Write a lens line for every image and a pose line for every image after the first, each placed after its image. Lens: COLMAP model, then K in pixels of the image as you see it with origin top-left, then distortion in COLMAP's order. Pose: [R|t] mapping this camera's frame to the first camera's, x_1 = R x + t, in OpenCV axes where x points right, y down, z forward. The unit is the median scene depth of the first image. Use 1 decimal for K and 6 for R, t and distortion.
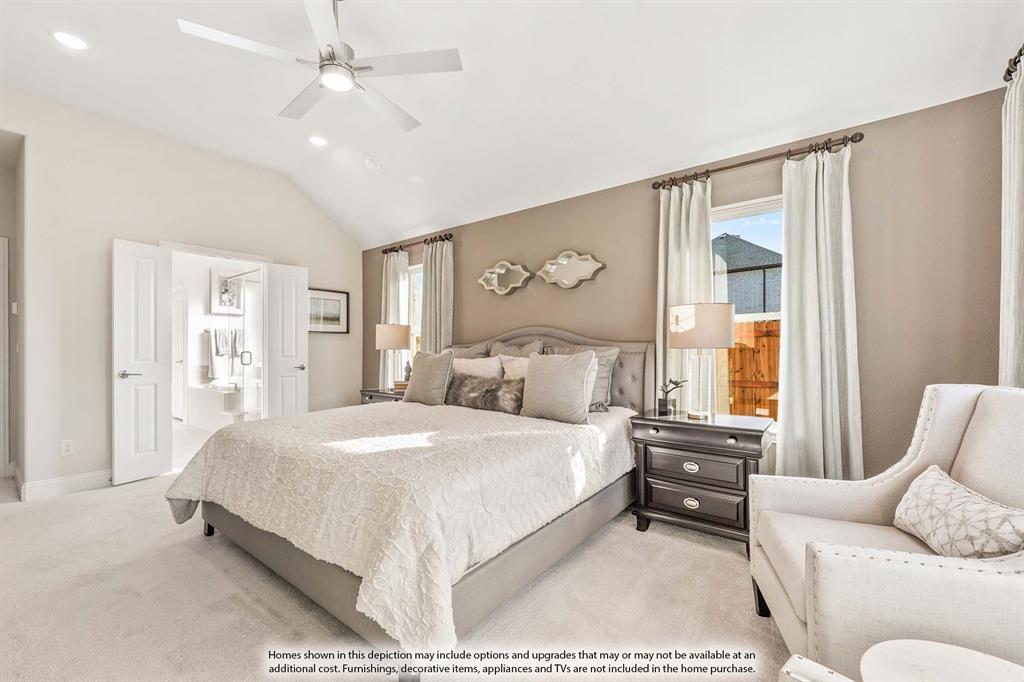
lens RADIAL K [[419.2, 0, 508.2], [0, 419.2, 344.1], [0, 0, 1]] dist [0.001149, 0.000604]
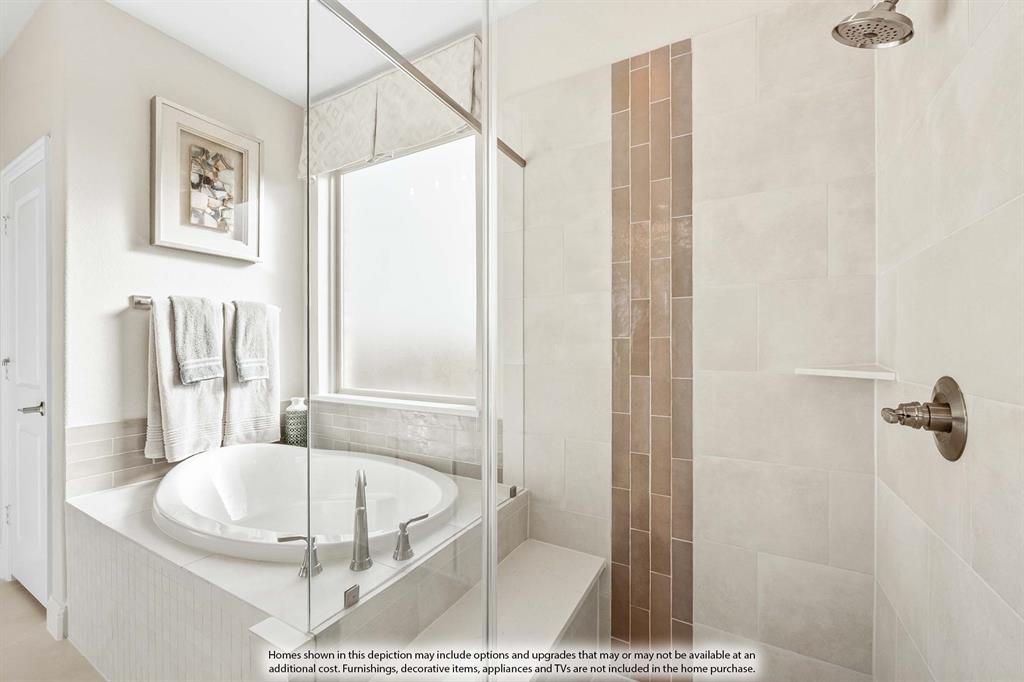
lens RADIAL K [[419.2, 0, 514.8], [0, 419.2, 345.2], [0, 0, 1]] dist [0.001149, 0.000604]
pose [[0.990685, 0.000689, 0.136175, -0.487835], [-0.001167, 0.999993, 0.003429, -0.002710], [-0.136172, -0.003556, 0.990679, 0.658295]]
